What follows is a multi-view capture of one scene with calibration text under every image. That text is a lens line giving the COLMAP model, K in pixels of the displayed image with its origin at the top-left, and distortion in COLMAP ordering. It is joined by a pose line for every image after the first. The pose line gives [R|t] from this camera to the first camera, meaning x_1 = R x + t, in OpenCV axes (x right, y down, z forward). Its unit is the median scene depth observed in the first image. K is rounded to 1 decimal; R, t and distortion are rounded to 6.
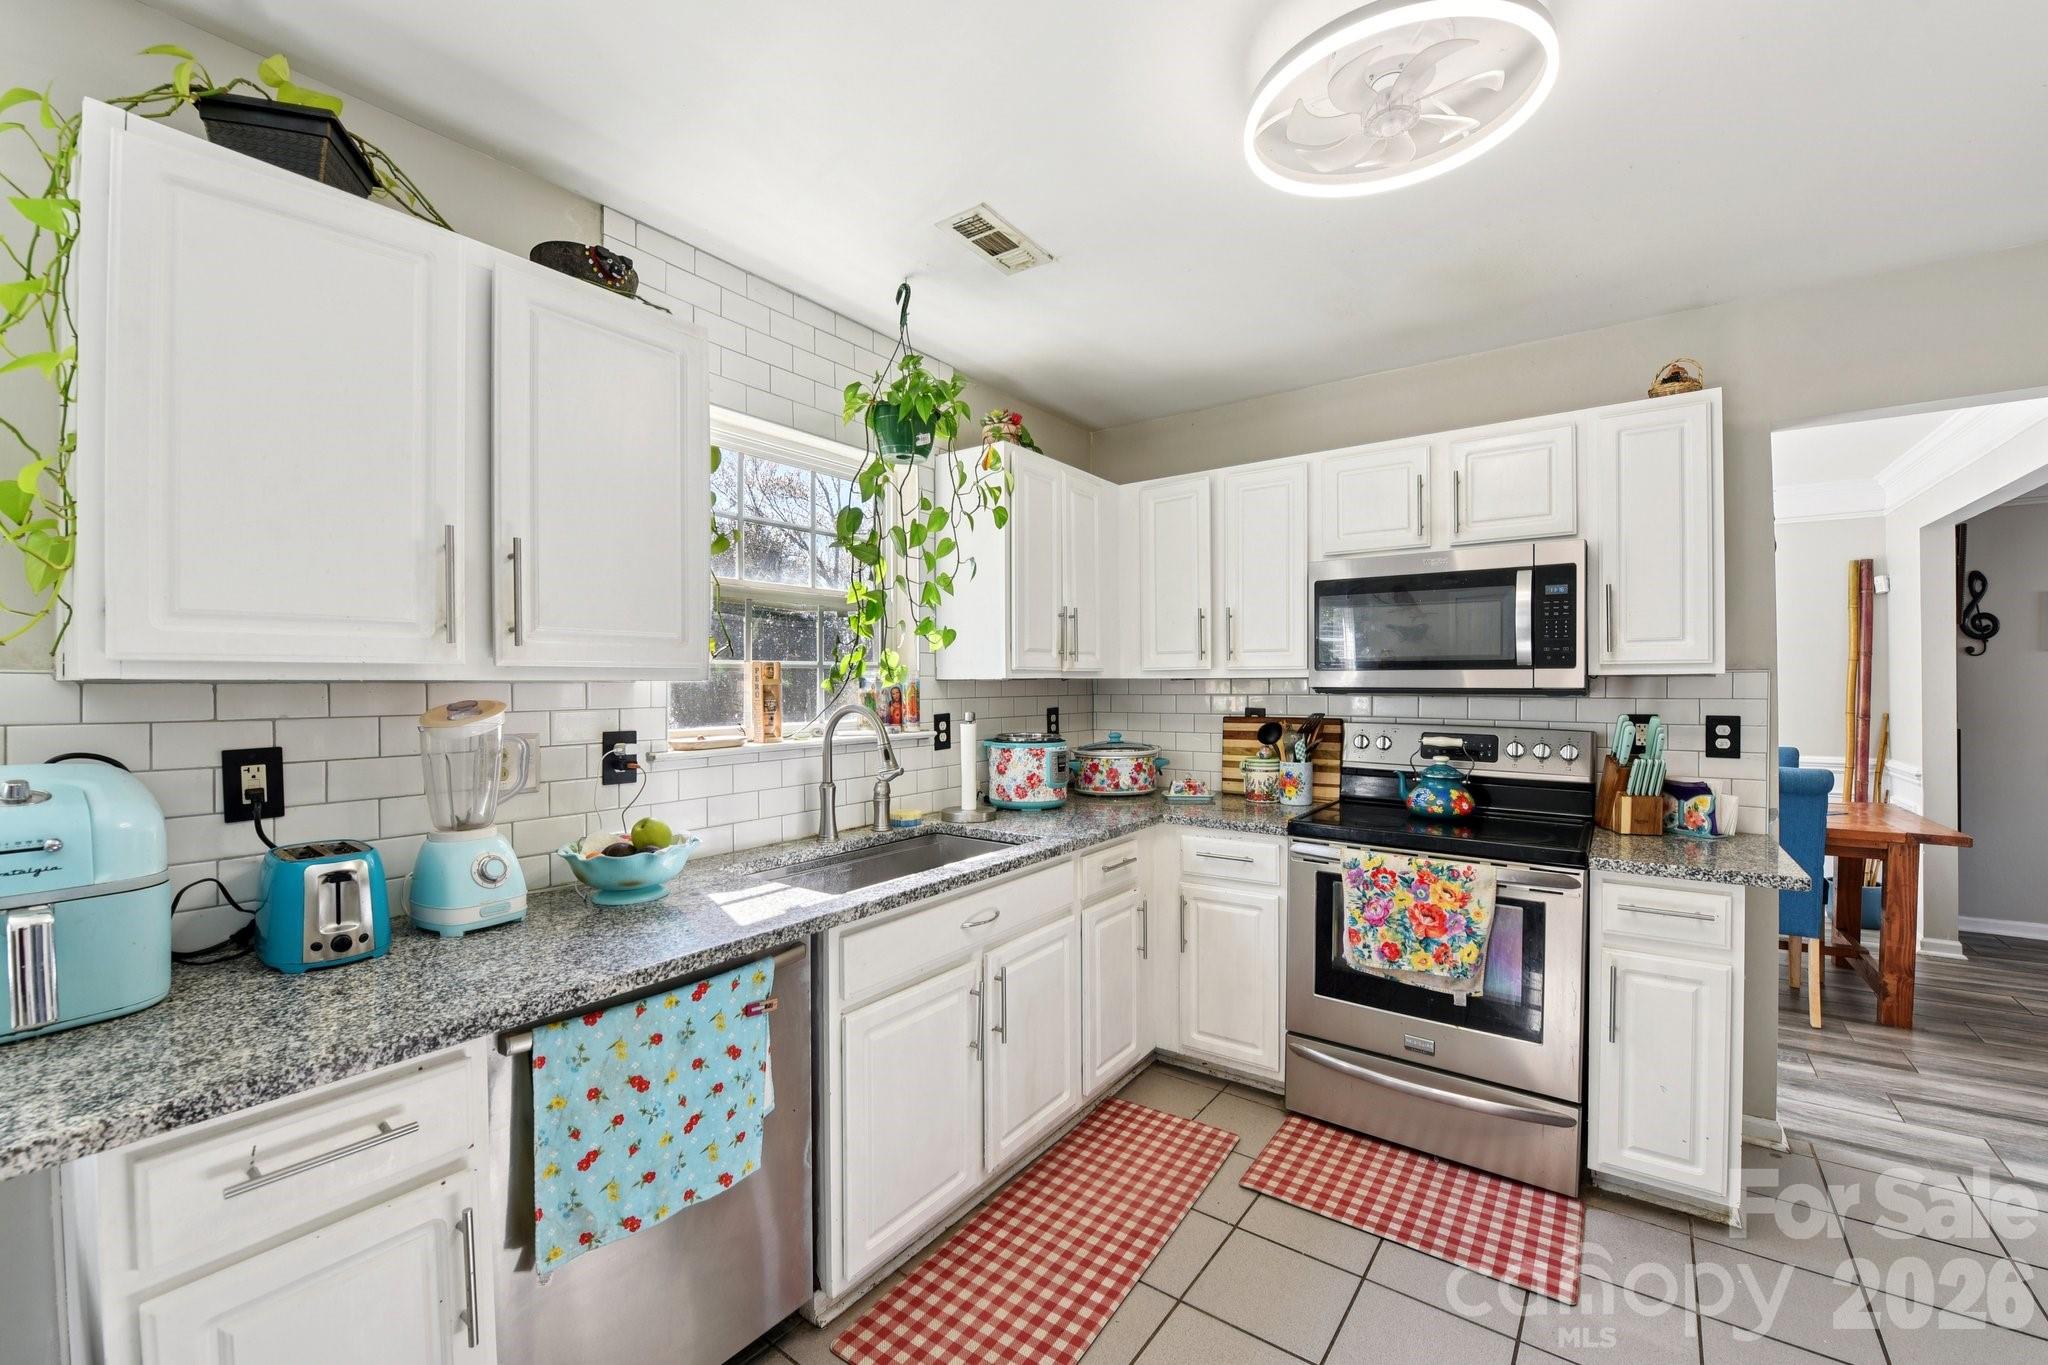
lens RADIAL K [[822.5, 0, 1023.1], [0, 822.5, 686.5], [0, 0, 1]] dist [-0.016000, -0.000788]
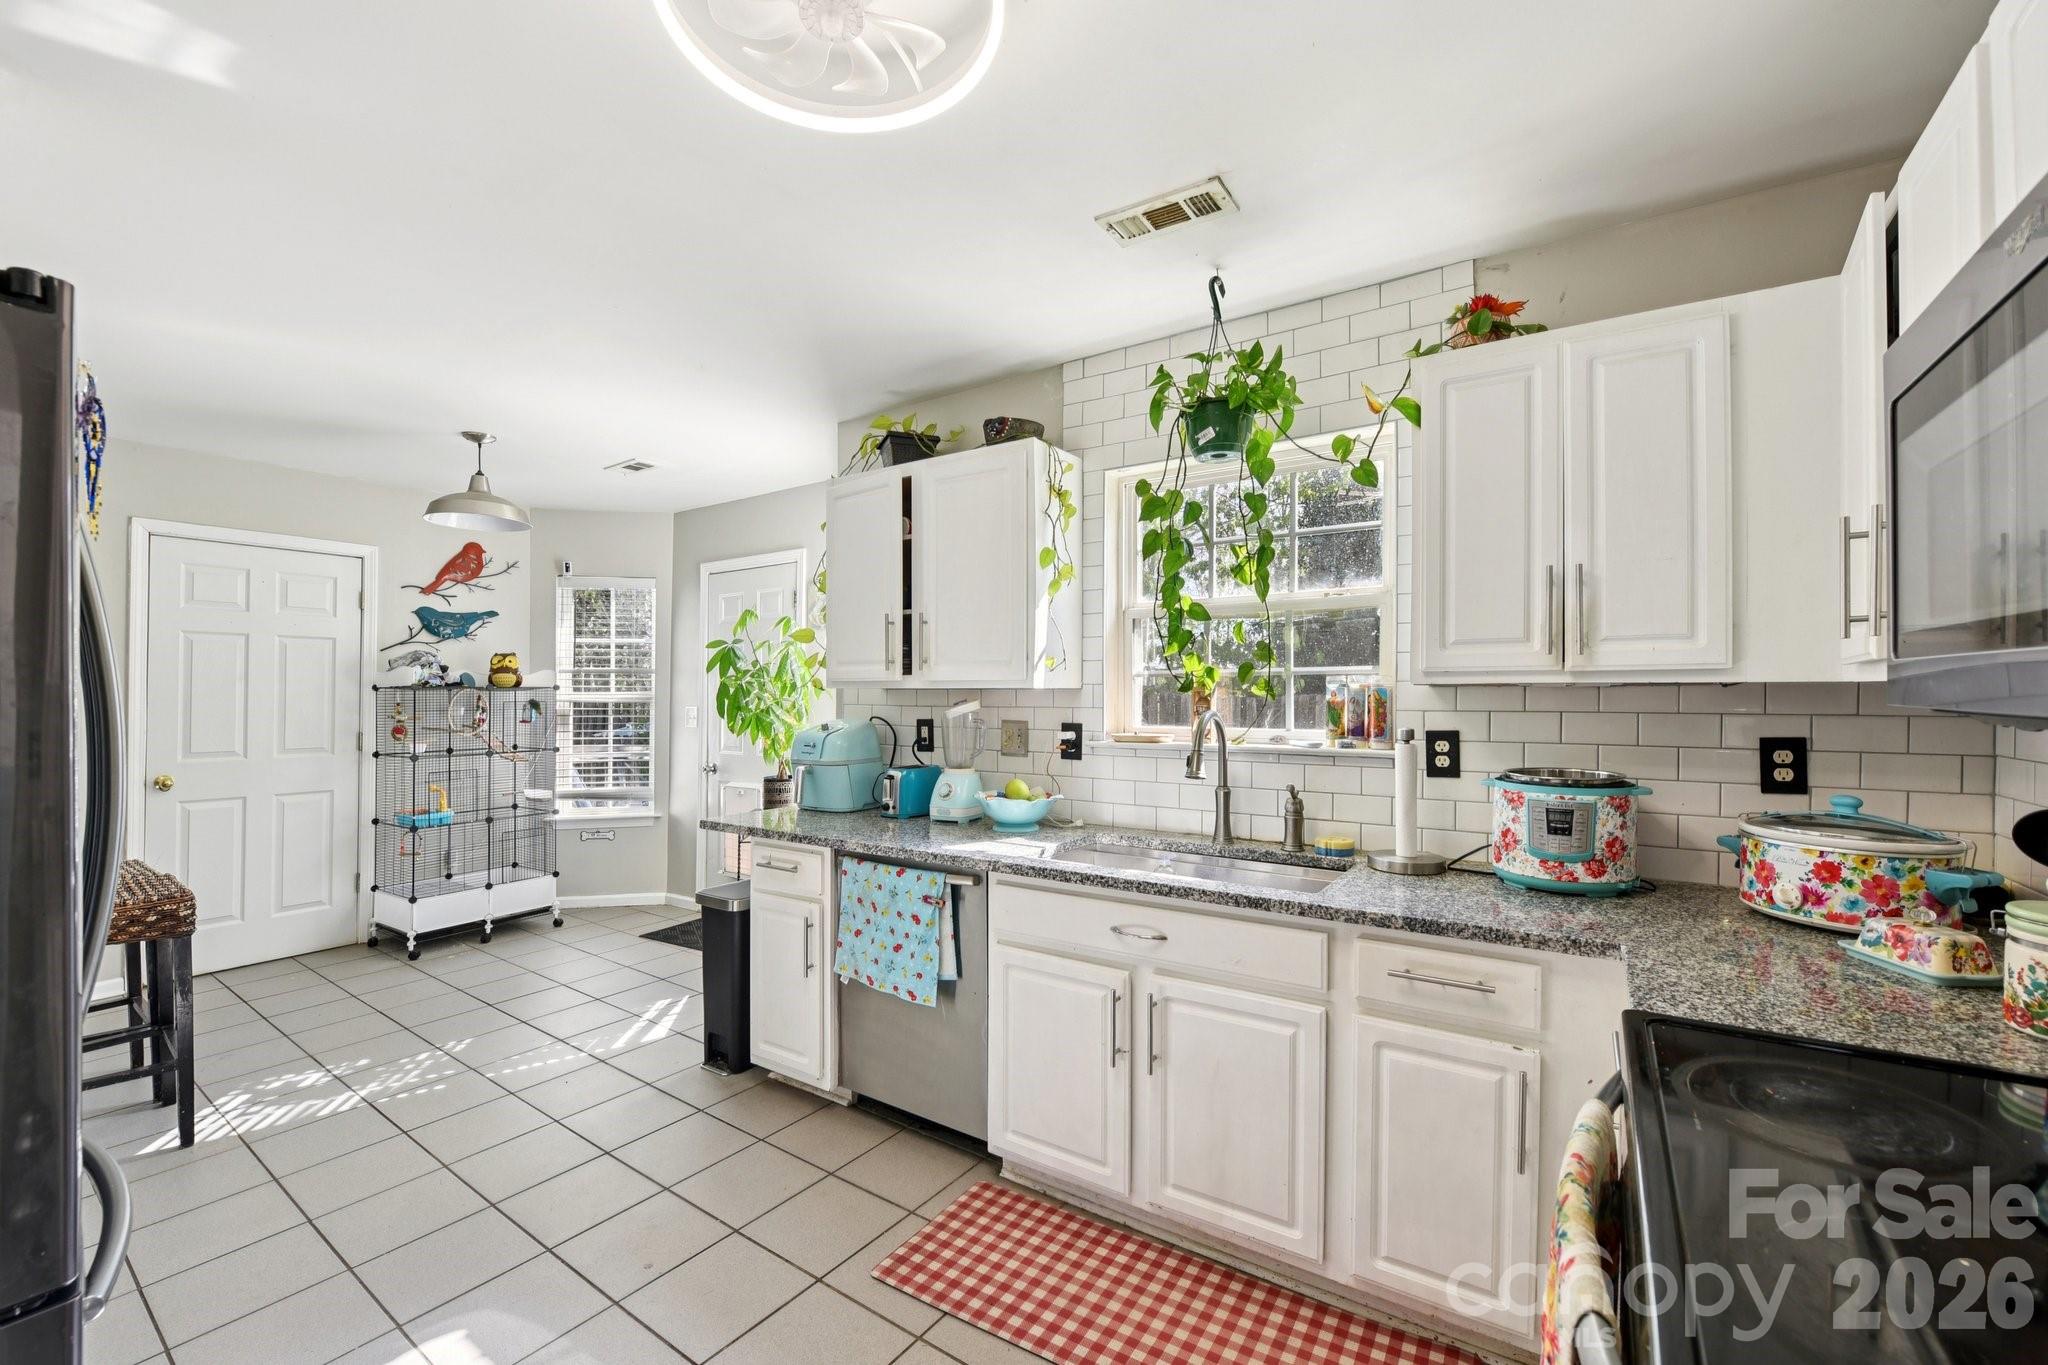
lens RADIAL K [[822.8, 0, 1024.3], [0, 822.8, 685.3], [0, 0, 1]] dist [-0.022529, -0.001841]
pose [[0.042763, -0.003296, -0.999080, 0.793599], [-0.005230, 0.999980, -0.003522, -0.006067], [0.999072, 0.005375, 0.042744, 0.712245]]
